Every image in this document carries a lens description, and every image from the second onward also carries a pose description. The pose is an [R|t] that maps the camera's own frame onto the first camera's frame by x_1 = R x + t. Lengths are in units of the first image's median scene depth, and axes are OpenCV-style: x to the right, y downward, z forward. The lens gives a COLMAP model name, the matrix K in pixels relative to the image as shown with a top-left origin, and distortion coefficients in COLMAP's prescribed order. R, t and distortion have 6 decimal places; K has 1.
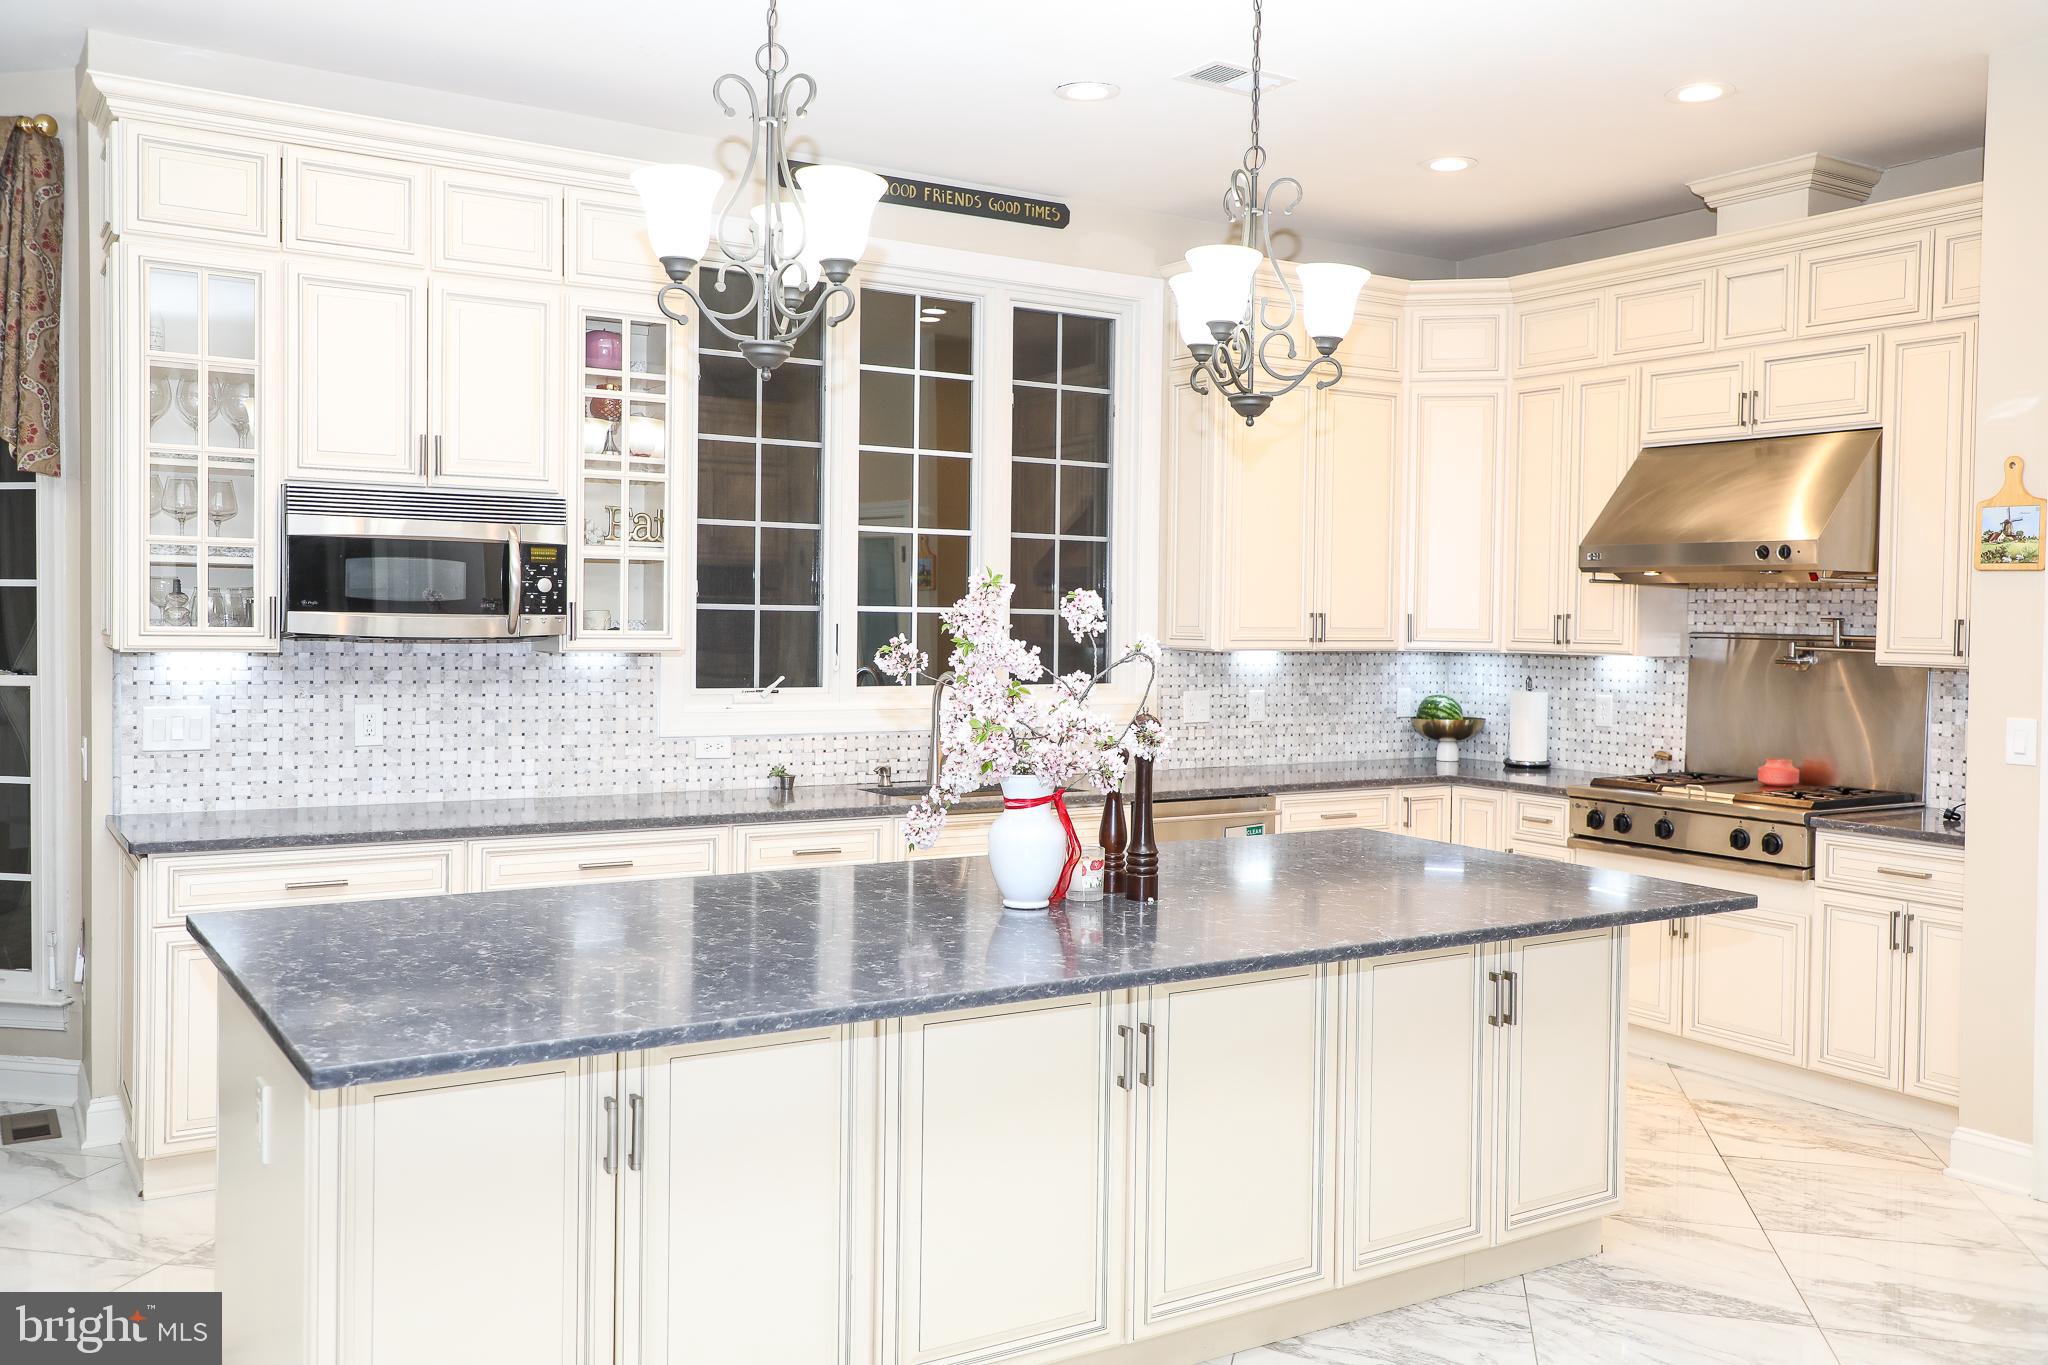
lens RADIAL K [[1774.4, 0, 1032.4], [0, 1774.4, 663.7], [0, 0, 1]] dist [-0.019891, 0.126103]
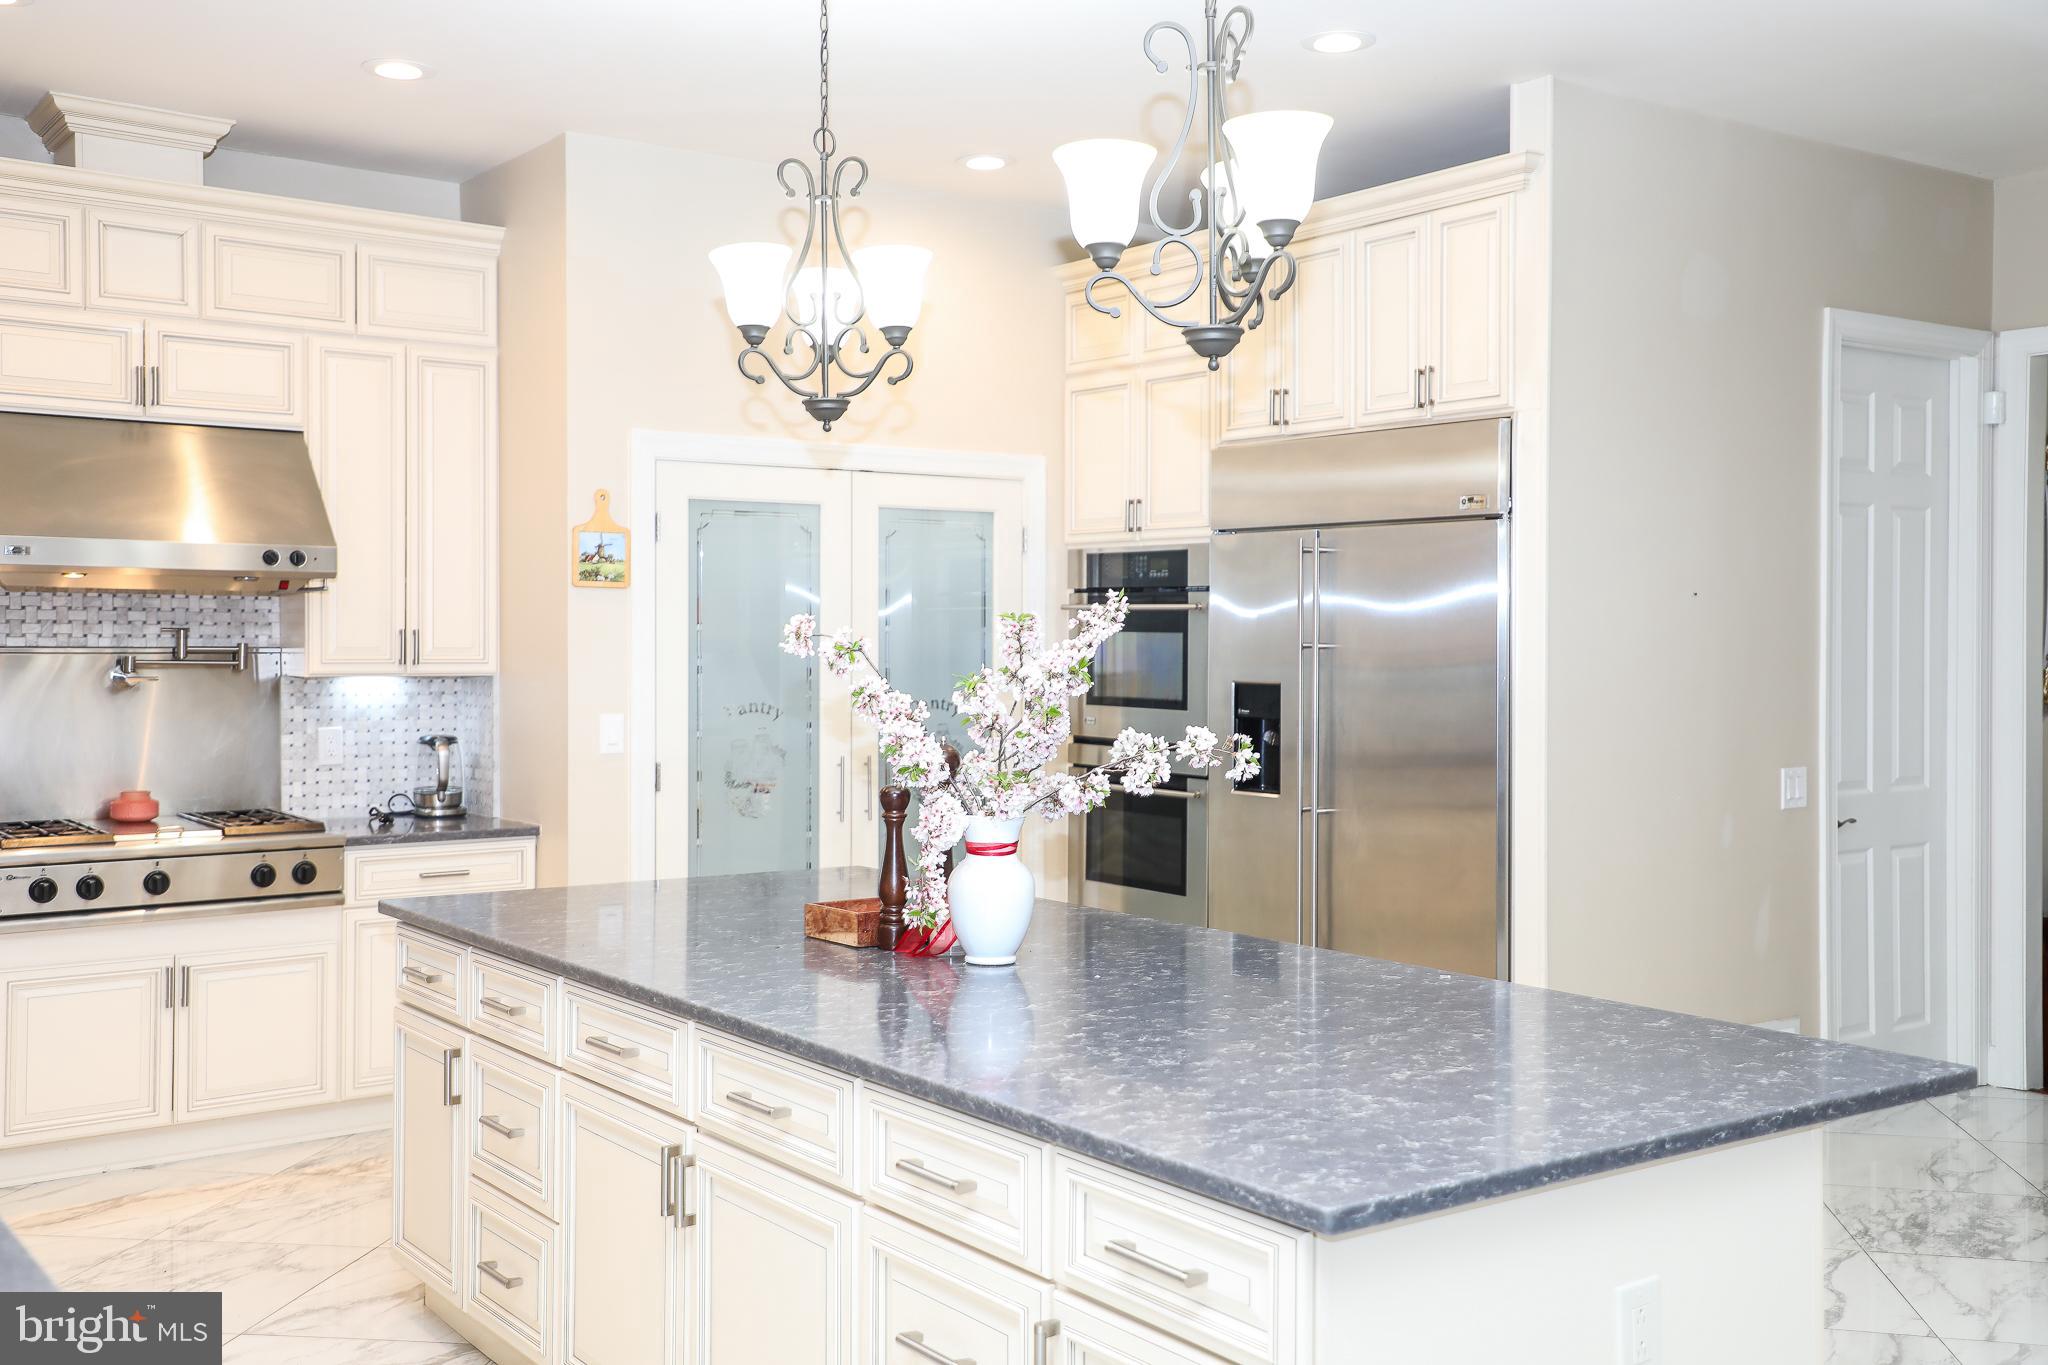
lens RADIAL K [[2014.8, 0, 1023.4], [0, 2014.8, 663.0], [0, 0, 1]] dist [0.027637, 0.180456]
pose [[-0.055294, -0.028287, 0.998069, -0.542461], [0.025419, 0.999235, 0.029729, -0.024791], [-0.998147, 0.027013, -0.054533, 0.558659]]
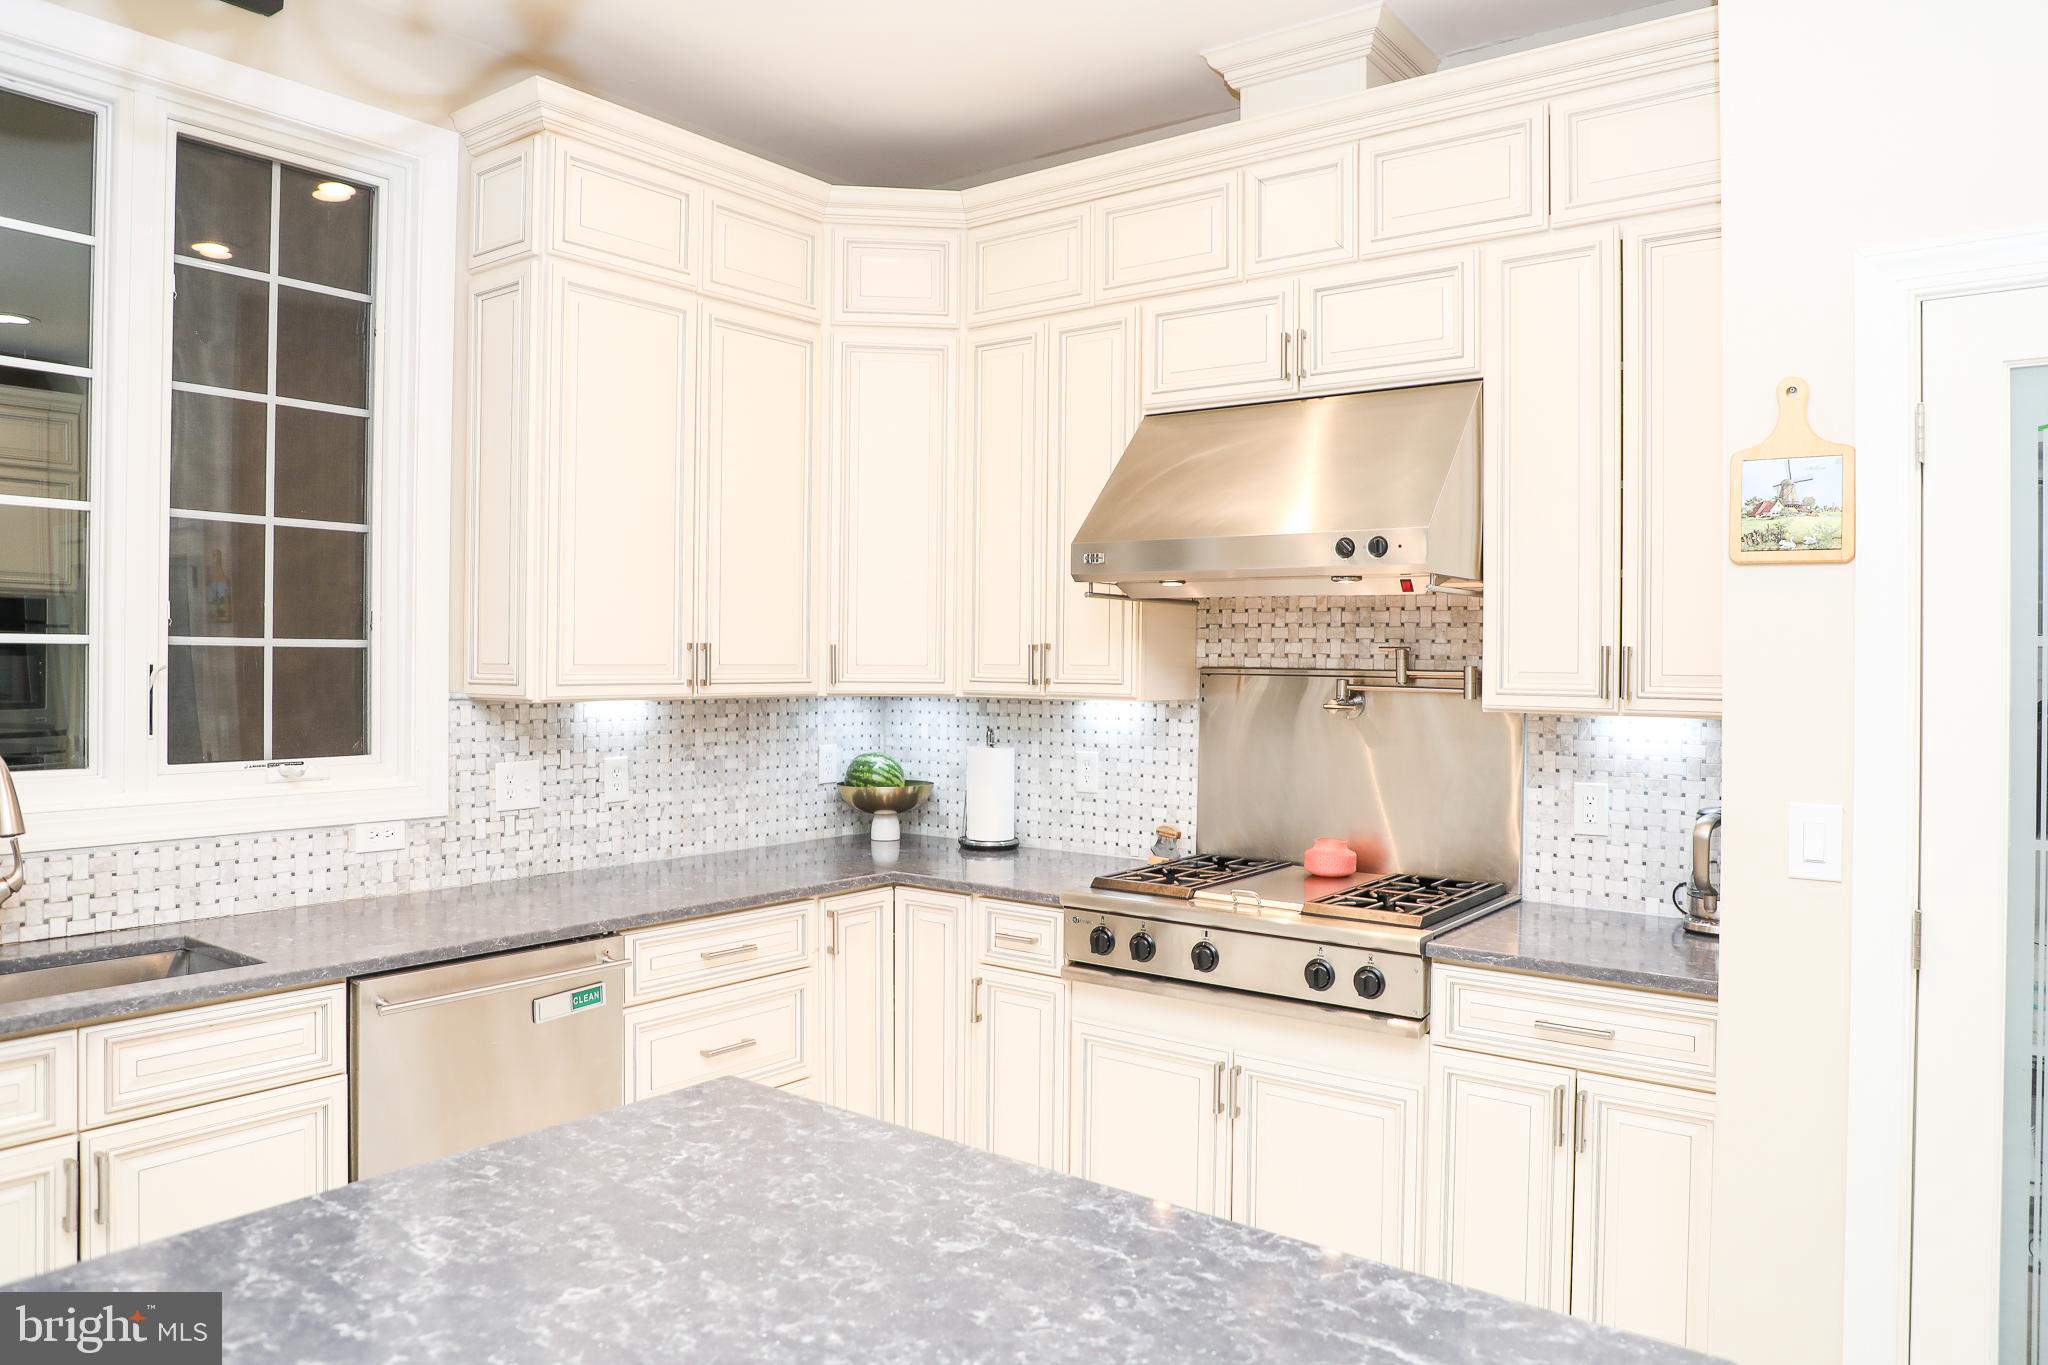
lens RADIAL K [[1394.9, 0, 1023.7], [0, 1394.9, 660.8], [0, 0, 1]] dist [-0.085609, 0.060672]
pose [[0.942729, -0.006128, 0.333505, 0.099322], [0.014215, 0.999661, -0.021813, -0.008391], [-0.333258, 0.025305, 0.942496, 0.451619]]
